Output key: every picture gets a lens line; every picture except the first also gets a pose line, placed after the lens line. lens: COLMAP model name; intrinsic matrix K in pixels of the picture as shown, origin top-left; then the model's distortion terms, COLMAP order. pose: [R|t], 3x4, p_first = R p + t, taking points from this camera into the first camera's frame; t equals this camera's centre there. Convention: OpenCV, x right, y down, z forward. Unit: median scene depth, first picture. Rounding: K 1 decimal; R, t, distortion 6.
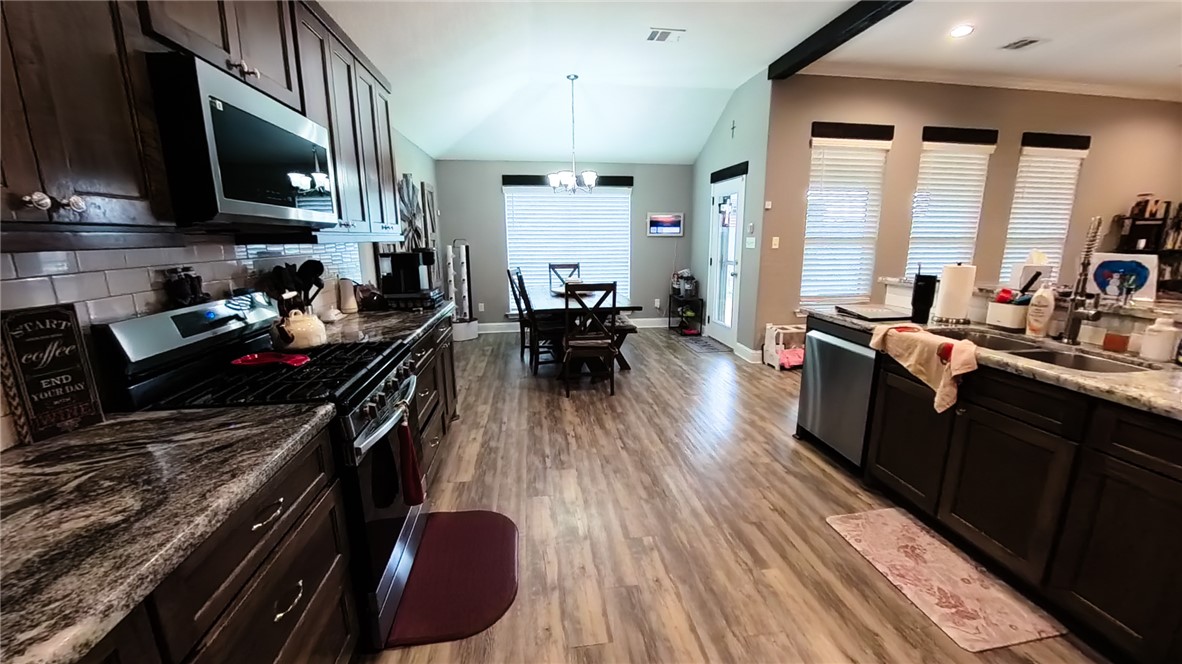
lens RADIAL K [[438.8, 0, 596.8], [0, 438.8, 327.1], [0, 0, 1]] dist [-0.021845, -0.000008]
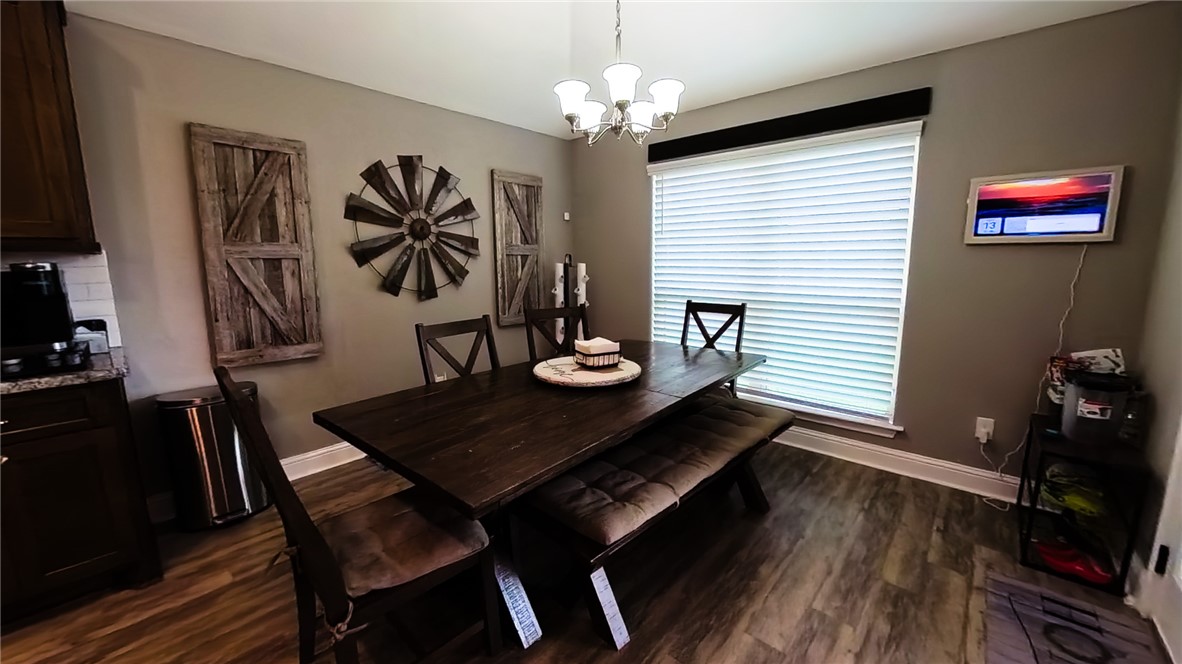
lens RADIAL K [[444.0, 0, 588.9], [0, 444.0, 333.7], [0, 0, 1]] dist [-0.030002, 0.002893]
pose [[0.643441, 0.125706, -0.755103, 0.208254], [-0.151626, 0.987810, 0.035242, -0.105638], [0.750329, 0.091817, 0.654658, 0.570589]]
